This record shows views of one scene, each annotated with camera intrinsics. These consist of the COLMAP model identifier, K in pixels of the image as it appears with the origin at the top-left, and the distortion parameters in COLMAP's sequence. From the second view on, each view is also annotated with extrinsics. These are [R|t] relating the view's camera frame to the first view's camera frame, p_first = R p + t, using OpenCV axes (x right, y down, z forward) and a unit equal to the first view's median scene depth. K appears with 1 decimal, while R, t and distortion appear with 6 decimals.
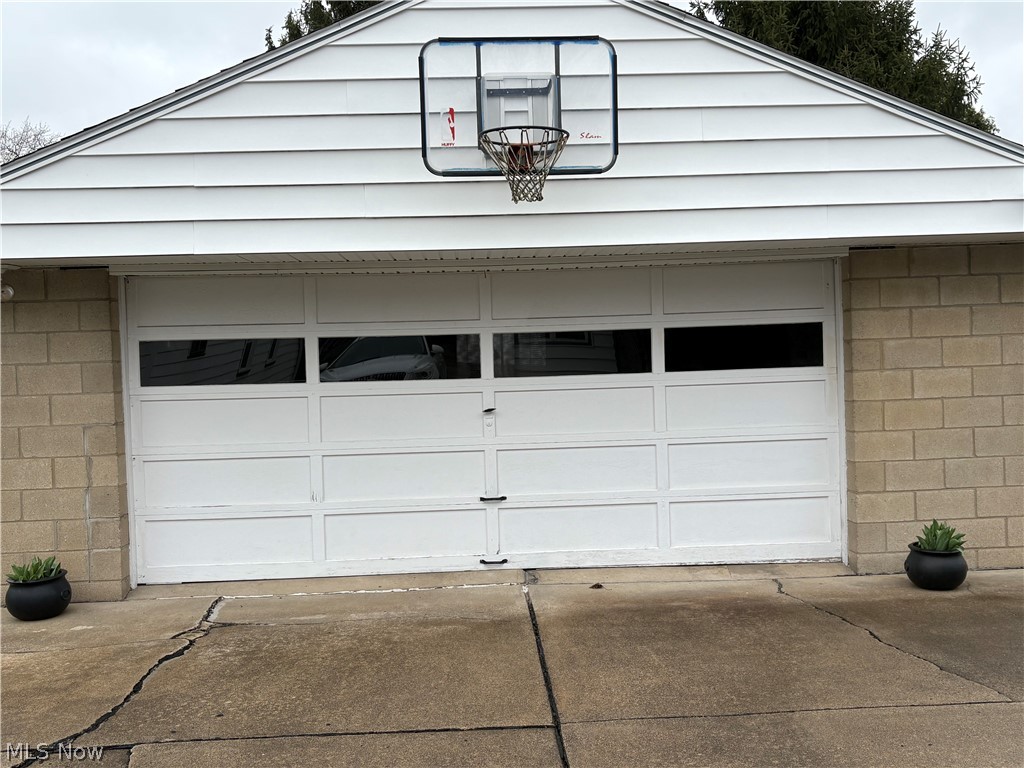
lens RADIAL K [[1033.4, 0, 512.0], [0, 1033.4, 384.9], [0, 0, 1]] dist [0.006395, 0.000000]
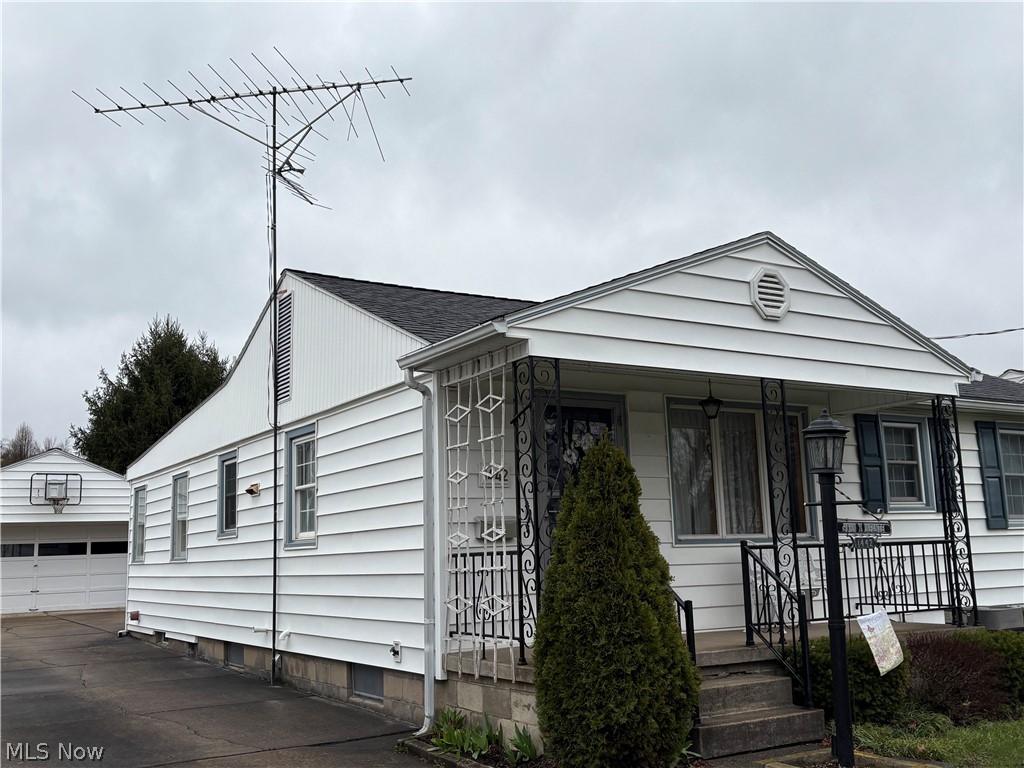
lens RADIAL K [[1033.4, 0, 511.3], [0, 1033.4, 382.0], [0, 0, 1]] dist [0.006395, 0.000000]
pose [[0.871513, 0.085192, 0.482916, -0.373115], [0.007777, 0.982268, -0.187319, 0.085977], [-0.490312, 0.167006, 0.855397, -2.959763]]
